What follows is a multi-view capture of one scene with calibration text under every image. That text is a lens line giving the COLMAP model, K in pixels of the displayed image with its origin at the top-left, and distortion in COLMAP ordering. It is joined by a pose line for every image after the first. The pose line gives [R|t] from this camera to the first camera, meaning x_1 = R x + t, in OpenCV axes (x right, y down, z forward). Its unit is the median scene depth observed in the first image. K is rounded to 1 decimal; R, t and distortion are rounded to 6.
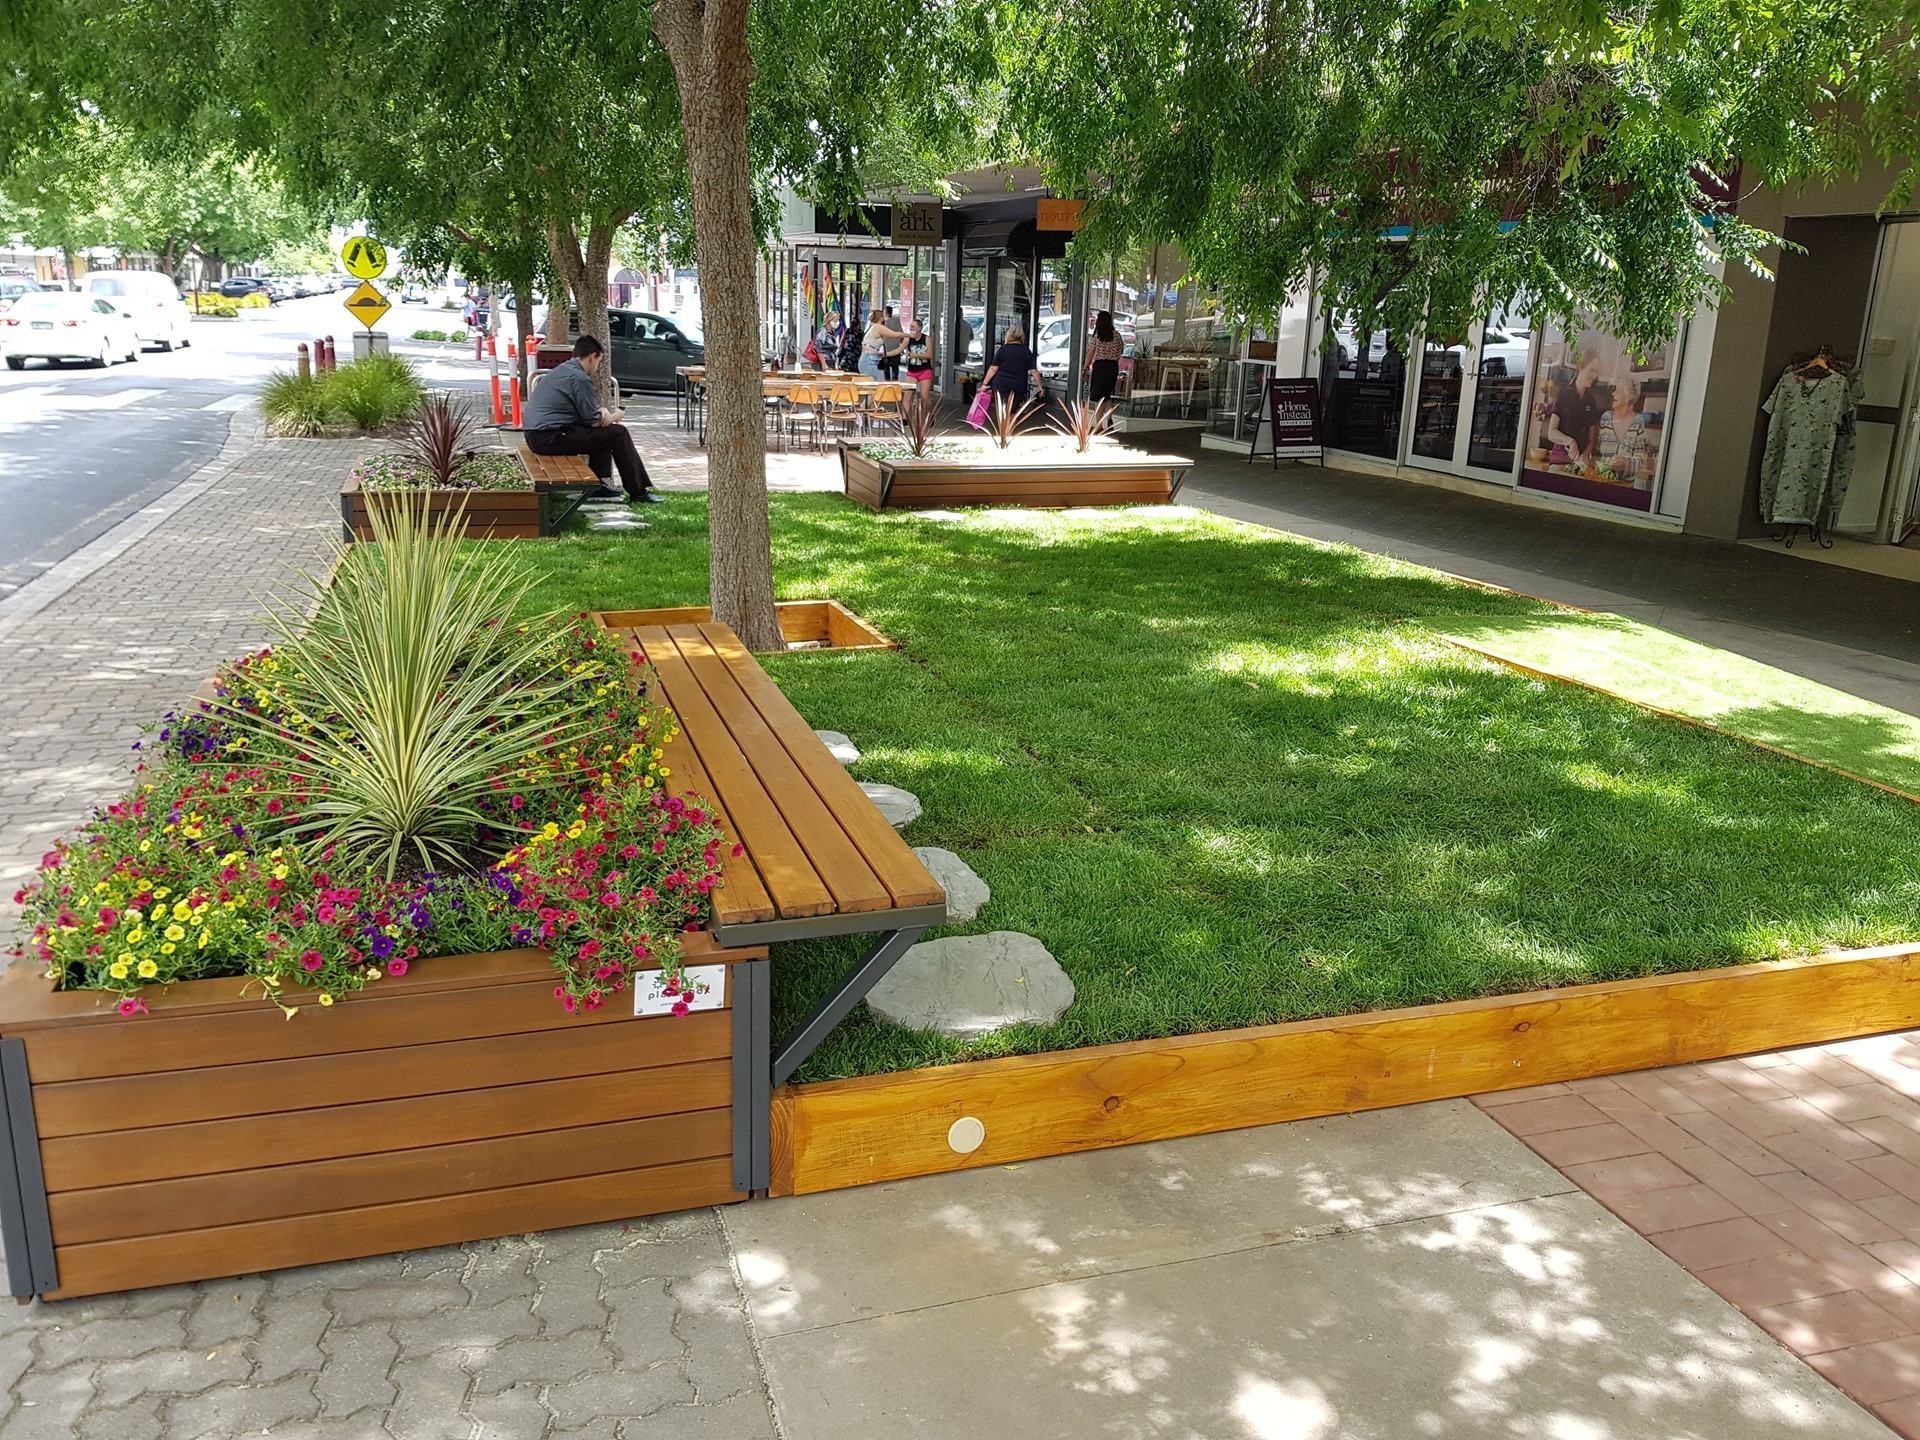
lens RADIAL K [[1451.0, 0, 940.4], [0, 1451.0, 709.3], [0, 0, 1]] dist [0.044125, -0.009905]
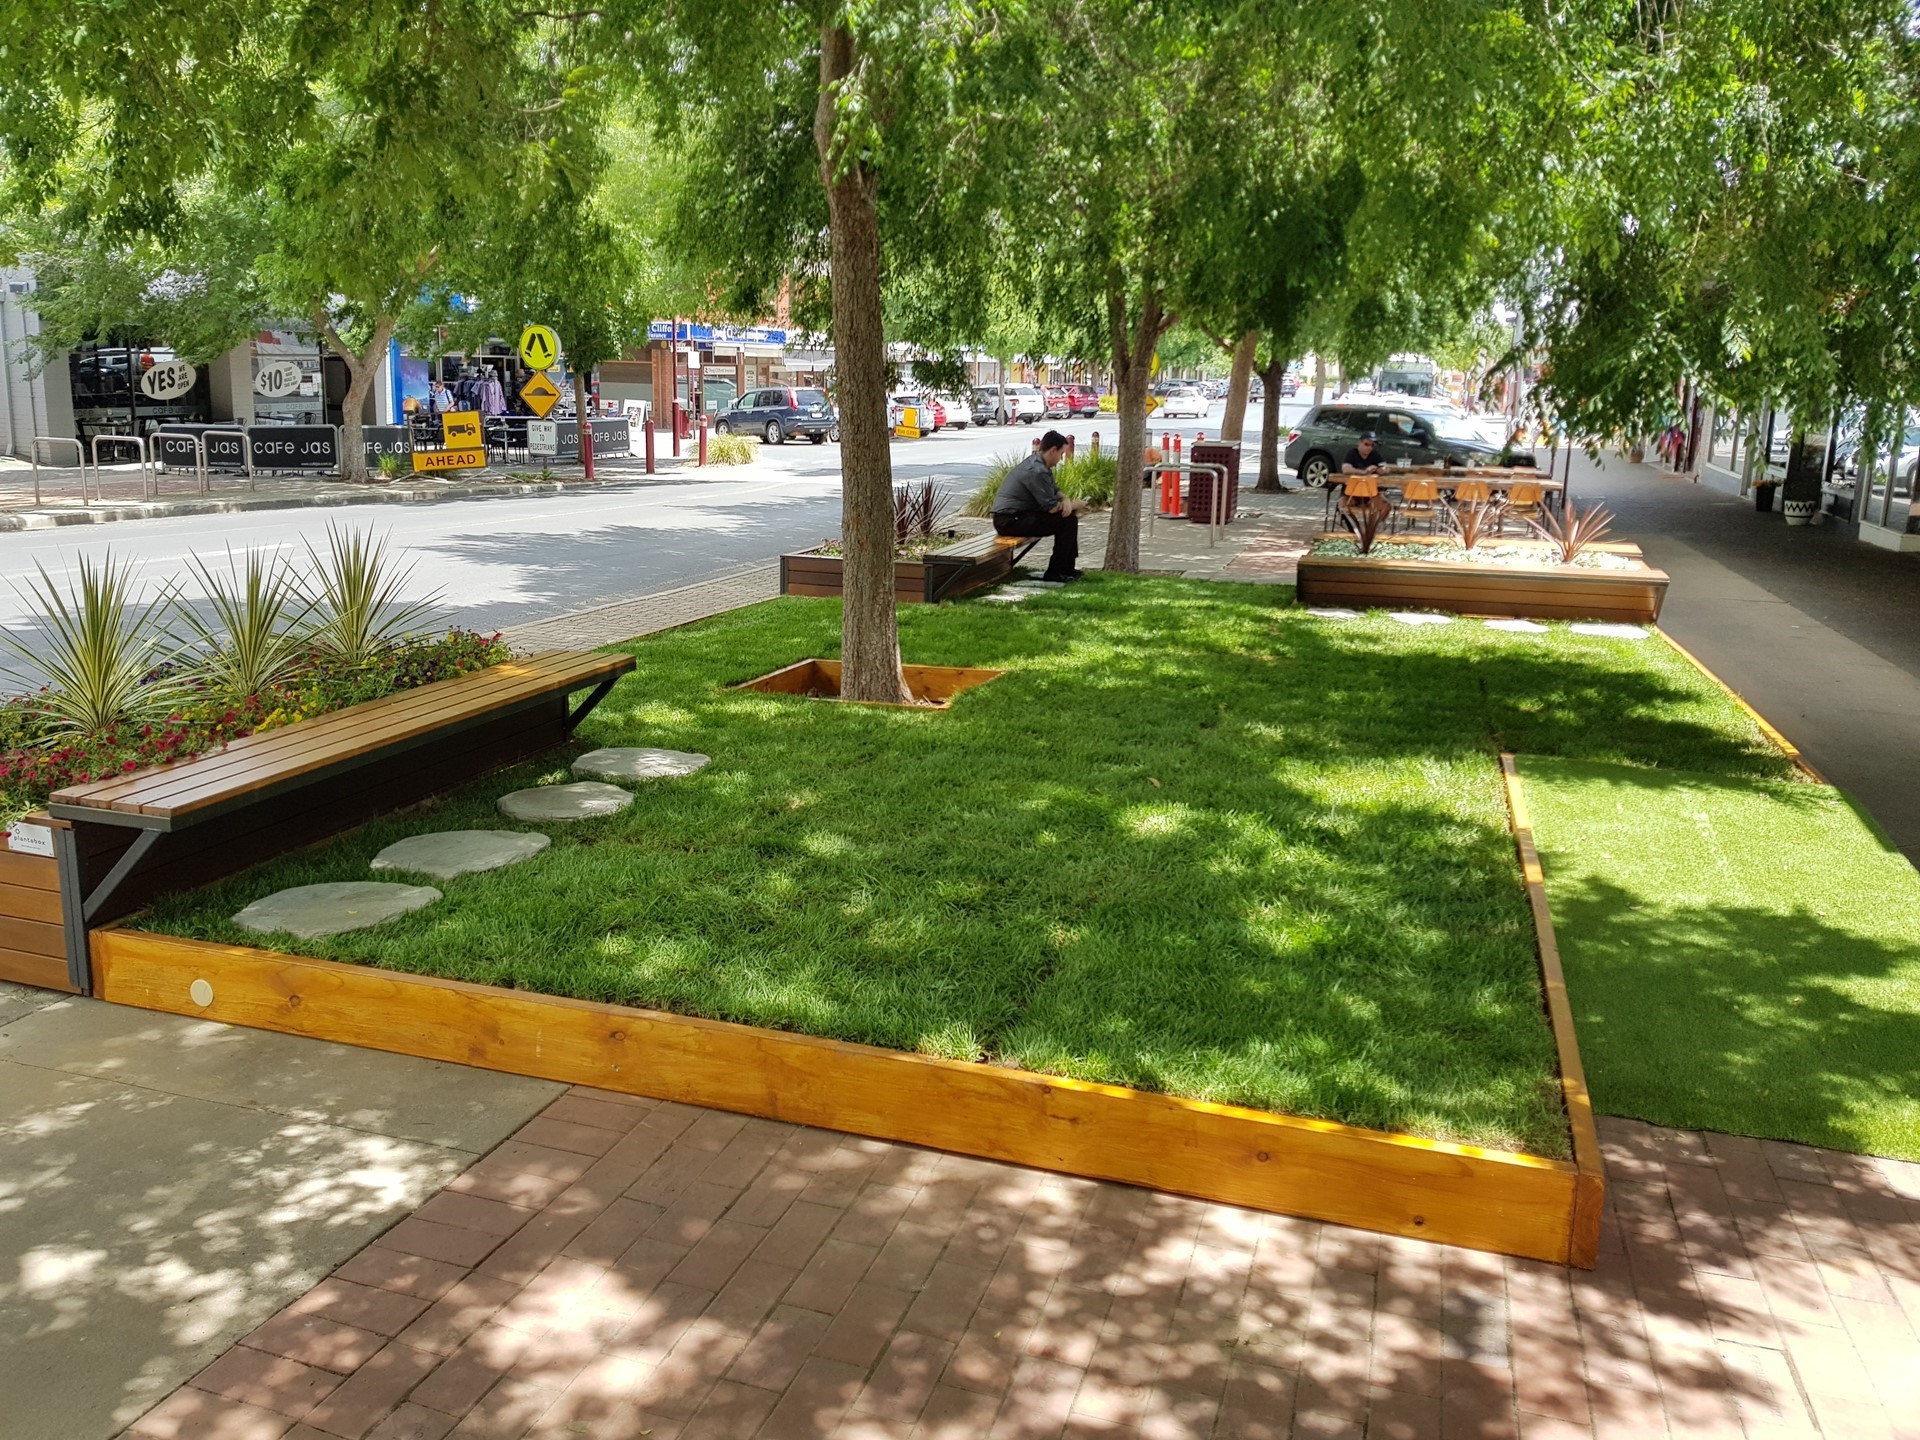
lens RADIAL K [[1451.0, 0, 940.4], [0, 1451.0, 709.3], [0, 0, 1]] dist [0.044125, -0.009905]
pose [[0.819341, 0.115095, -0.561635, 1.207635], [-0.149804, 0.988587, -0.015952, -0.052217], [0.553389, 0.097206, 0.827232, 0.181151]]
